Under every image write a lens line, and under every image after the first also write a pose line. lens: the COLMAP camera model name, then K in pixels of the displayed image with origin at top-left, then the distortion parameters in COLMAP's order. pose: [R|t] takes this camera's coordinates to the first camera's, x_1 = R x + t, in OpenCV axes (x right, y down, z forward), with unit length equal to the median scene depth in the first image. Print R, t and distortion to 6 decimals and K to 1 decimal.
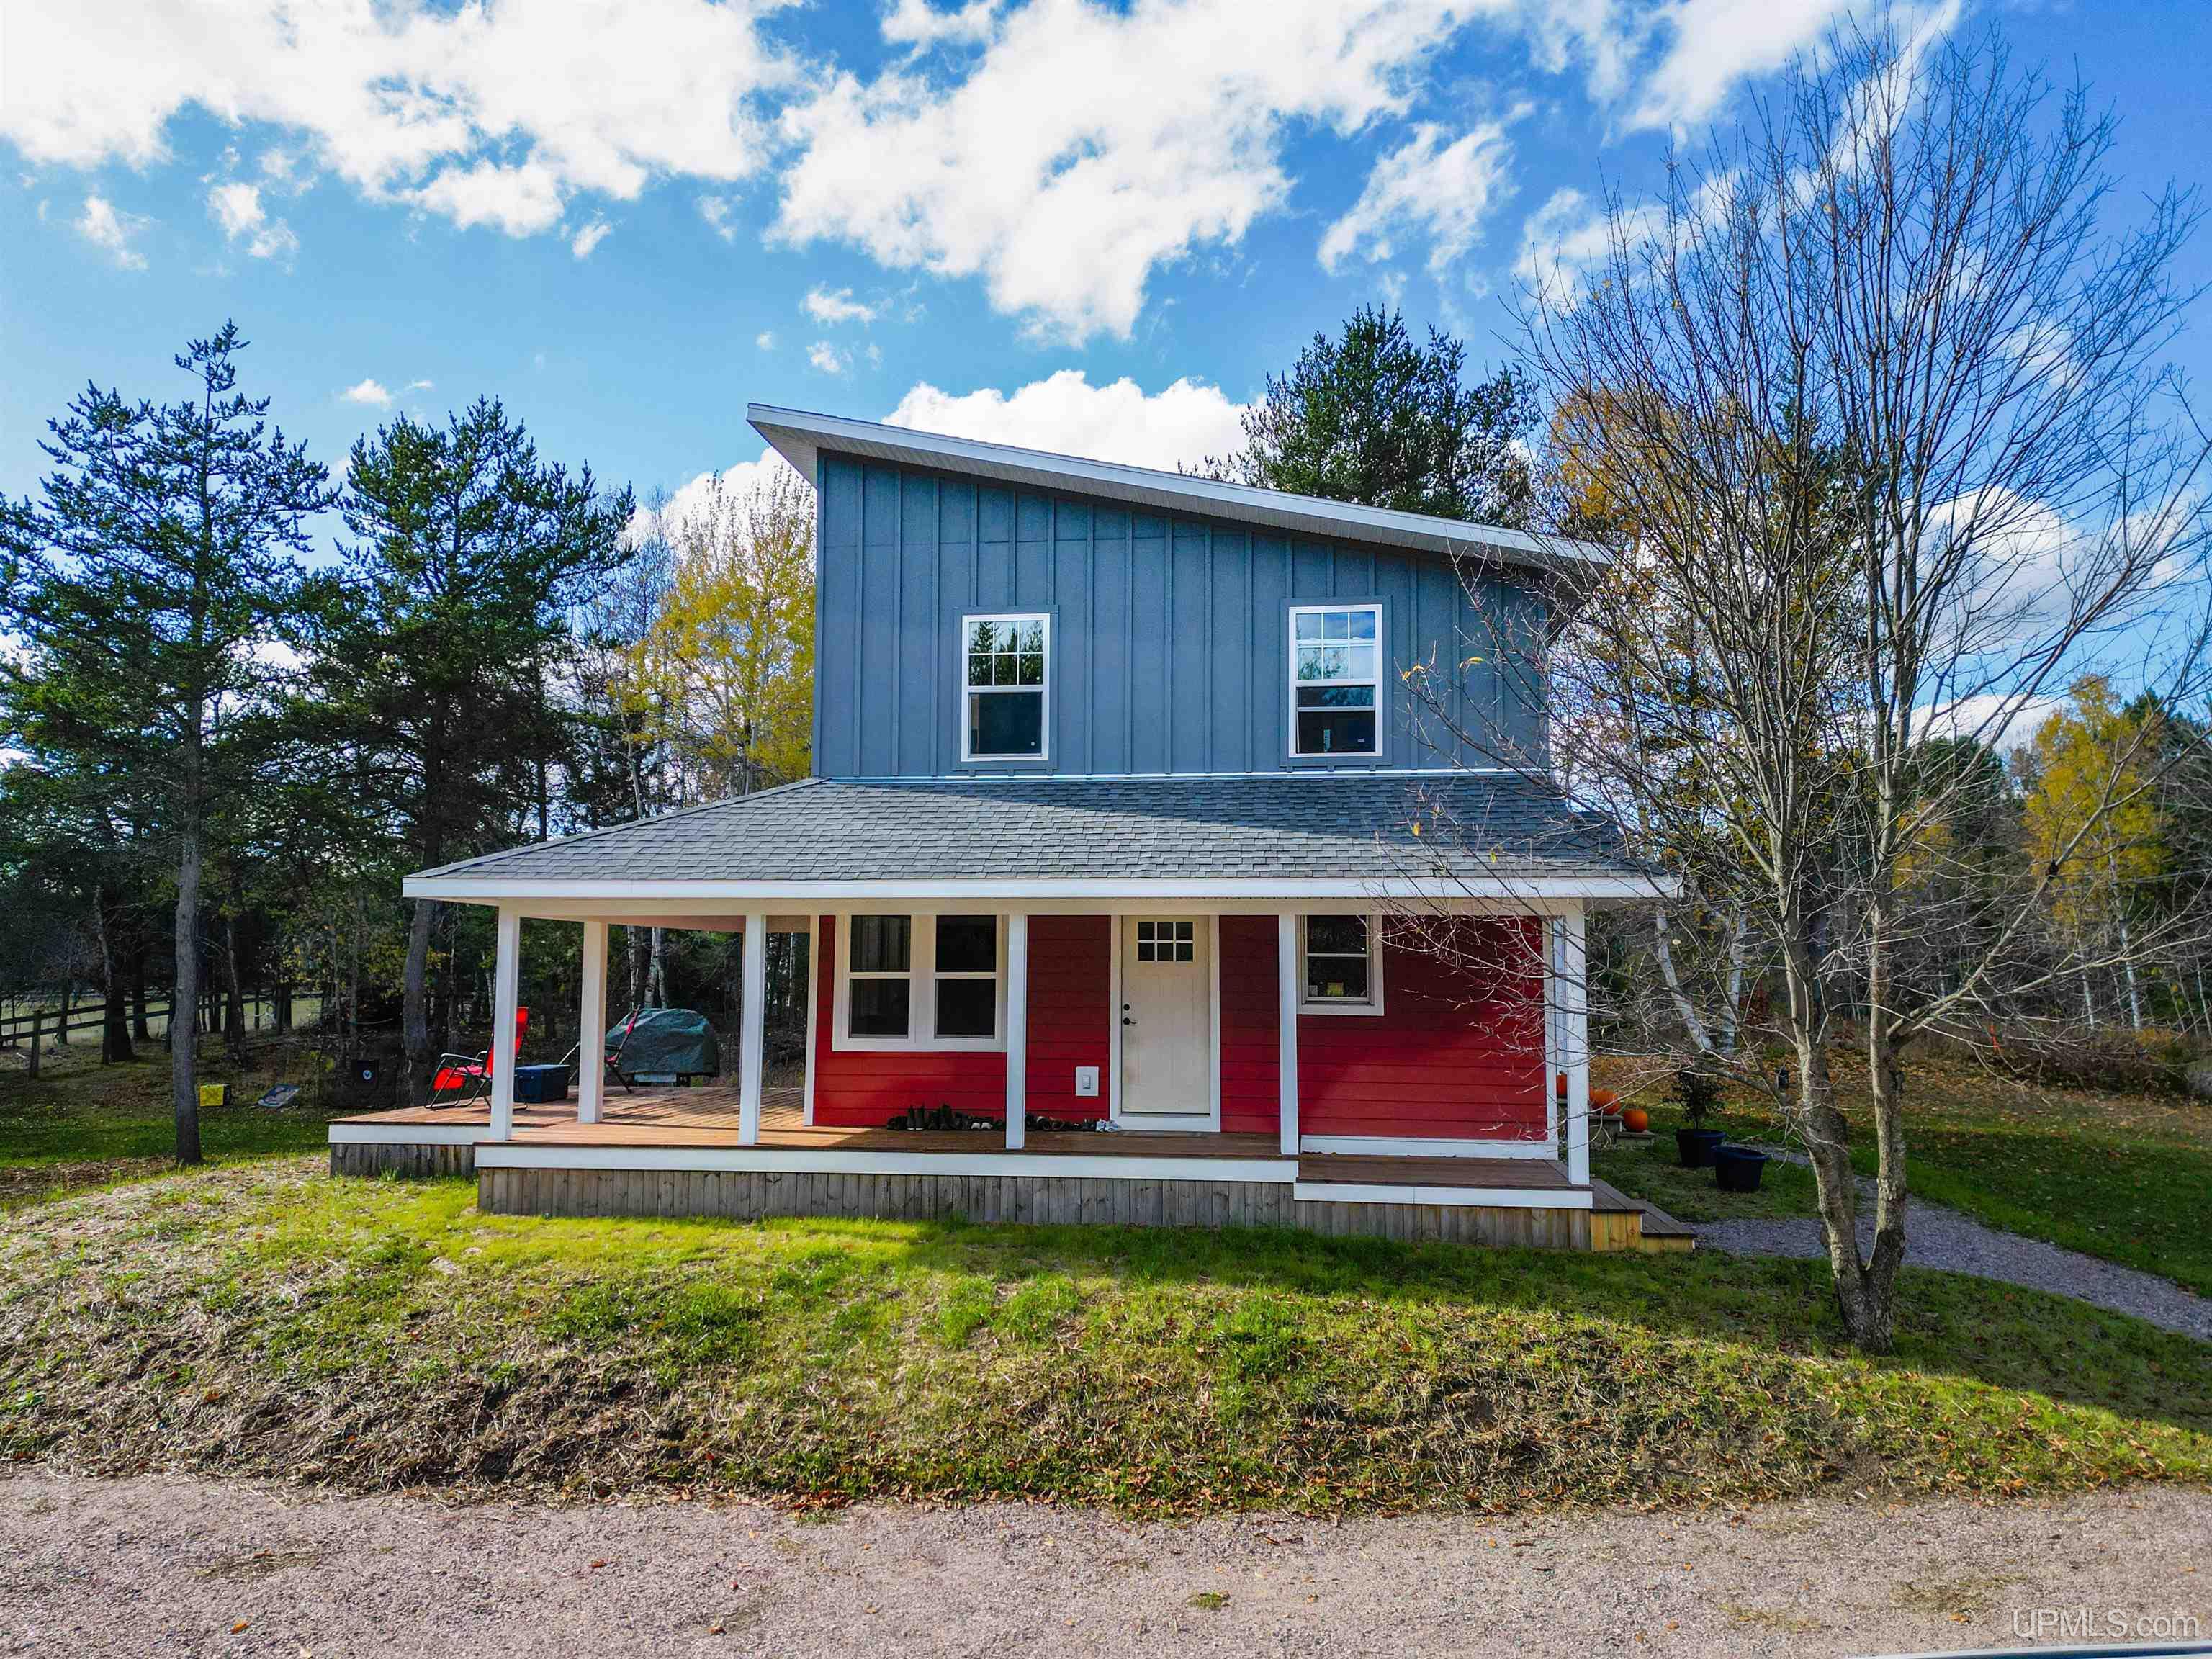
lens RADIAL K [[1527.9, 0, 1096.3], [0, 1527.9, 831.6], [0, 0, 1]] dist [0.092490, -0.099566]
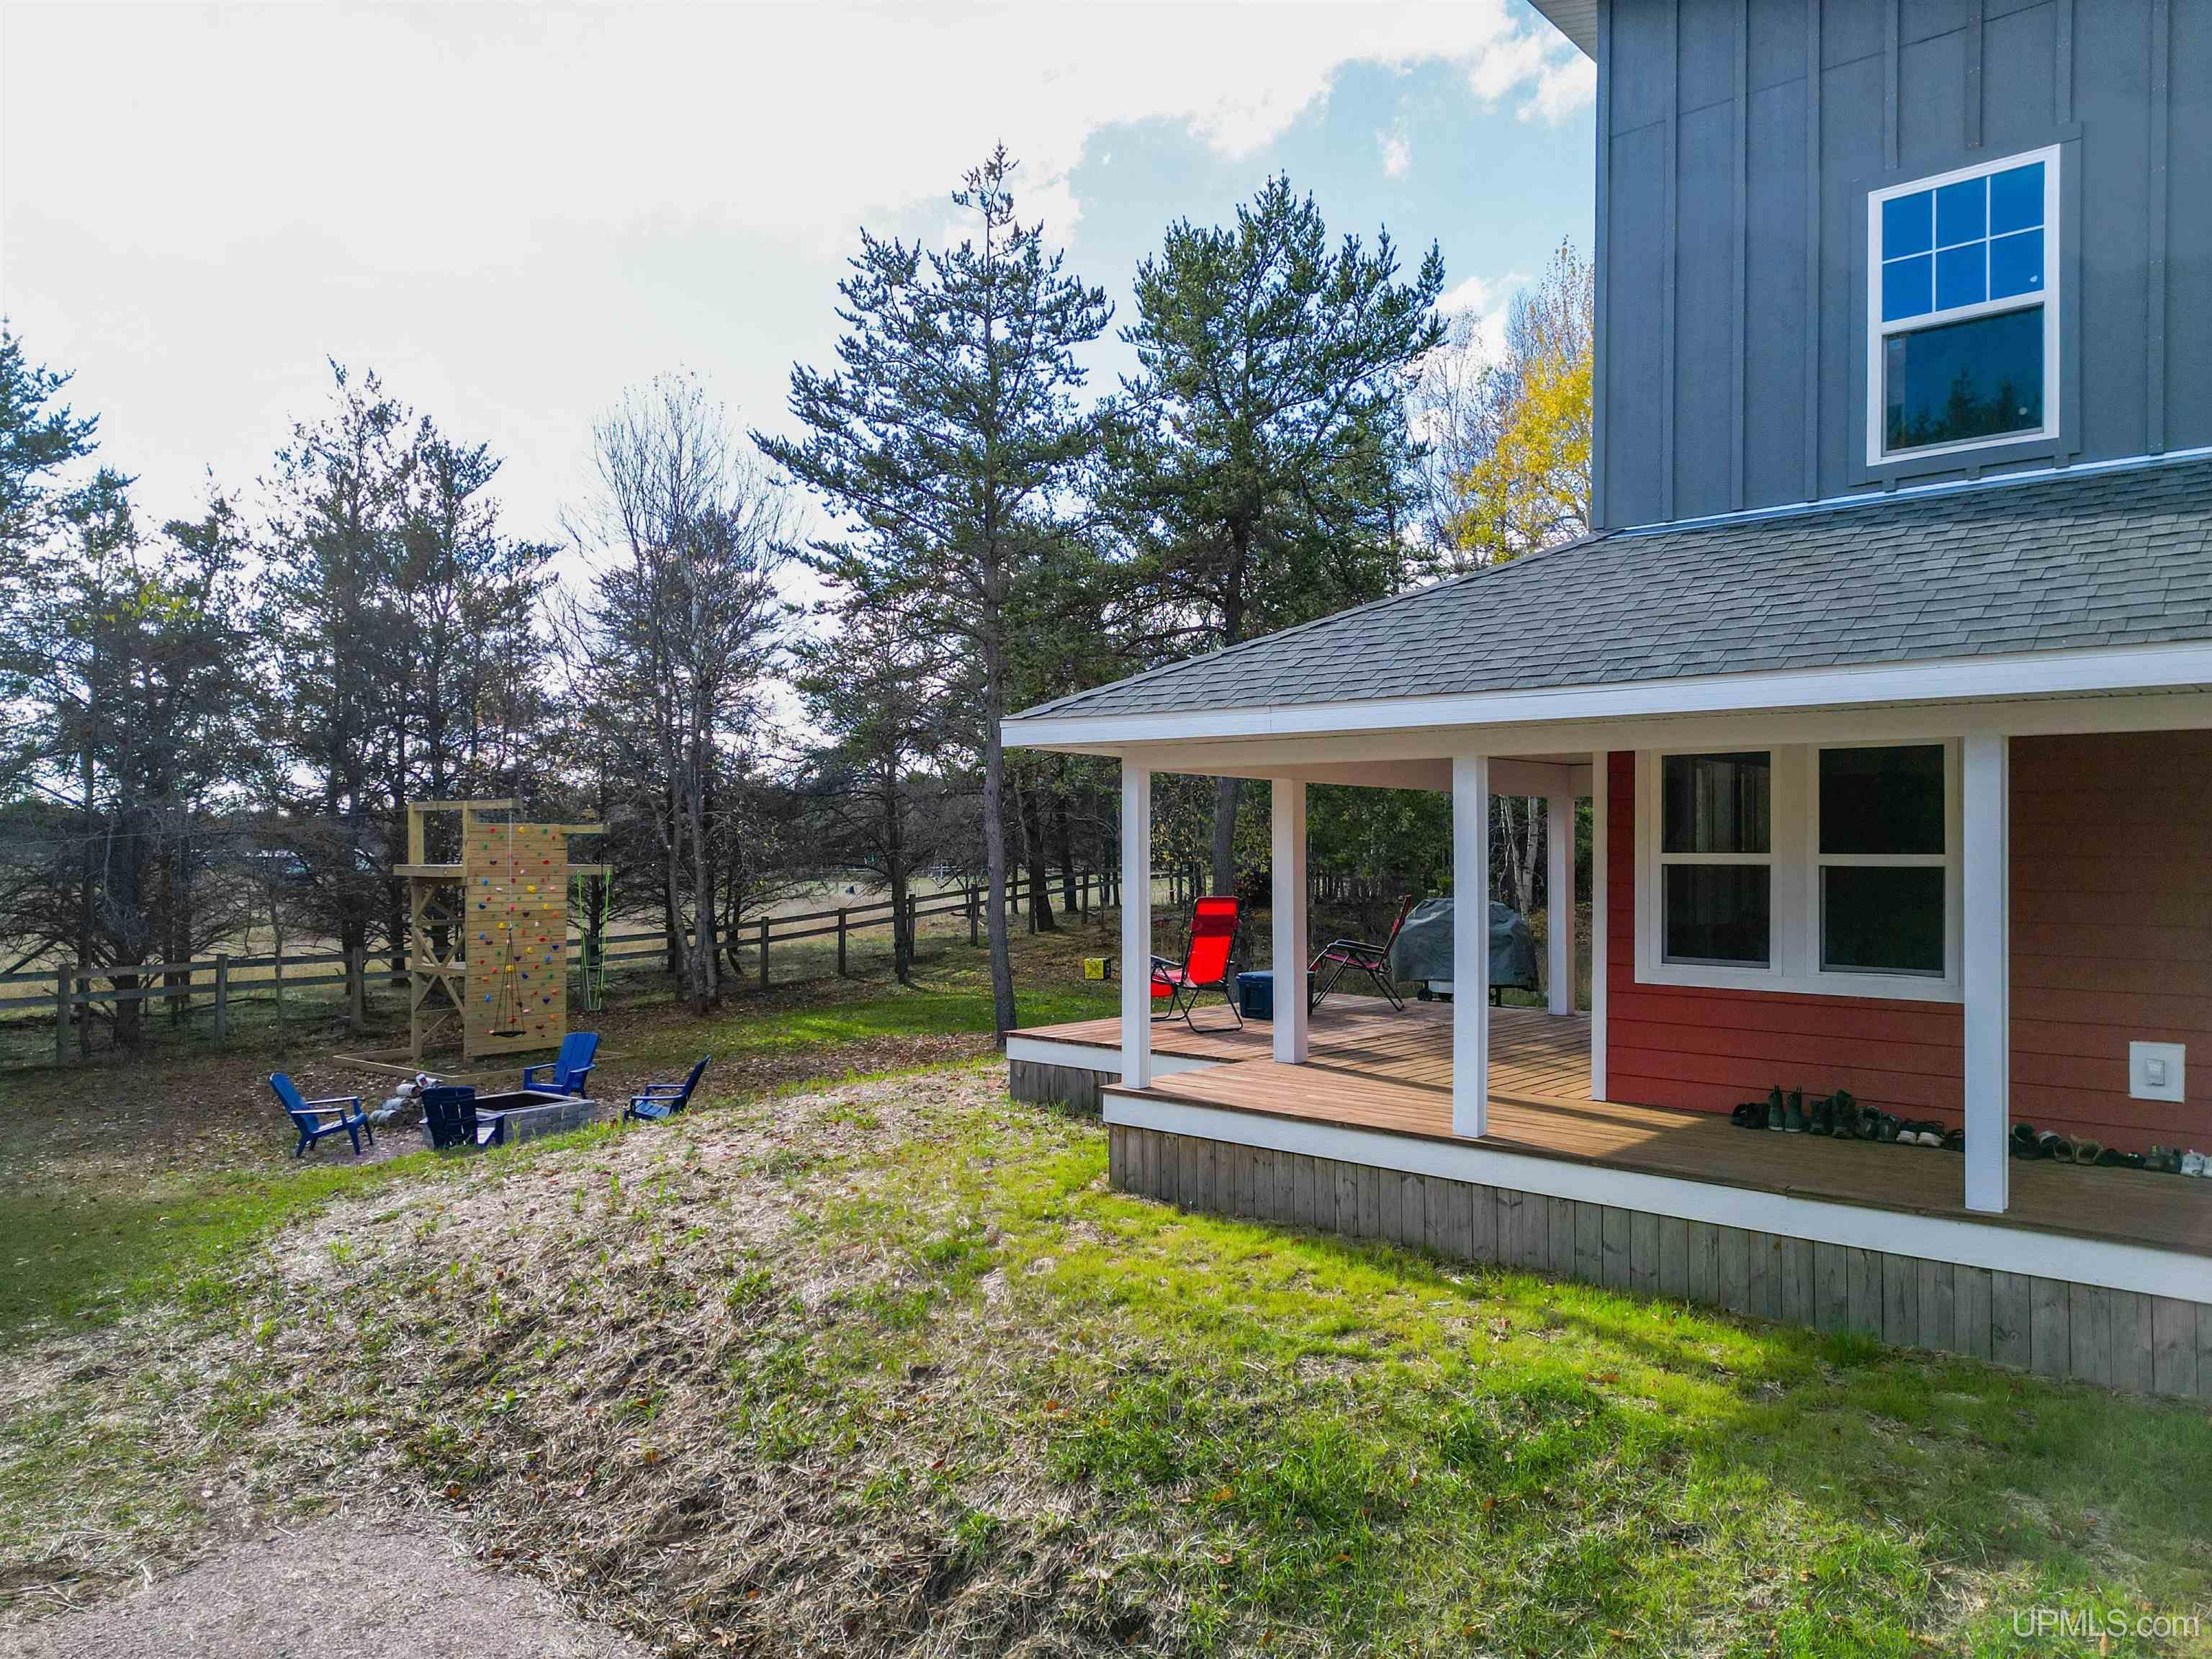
lens RADIAL K [[1527.9, 0, 1096.3], [0, 1527.9, 831.6], [0, 0, 1]] dist [0.092490, -0.099566]
pose [[0.832836, -0.006594, -0.553481, -0.011535], [0.049763, 0.996772, 0.063005, 0.034962], [0.551278, -0.080016, 0.830476, 0.382762]]
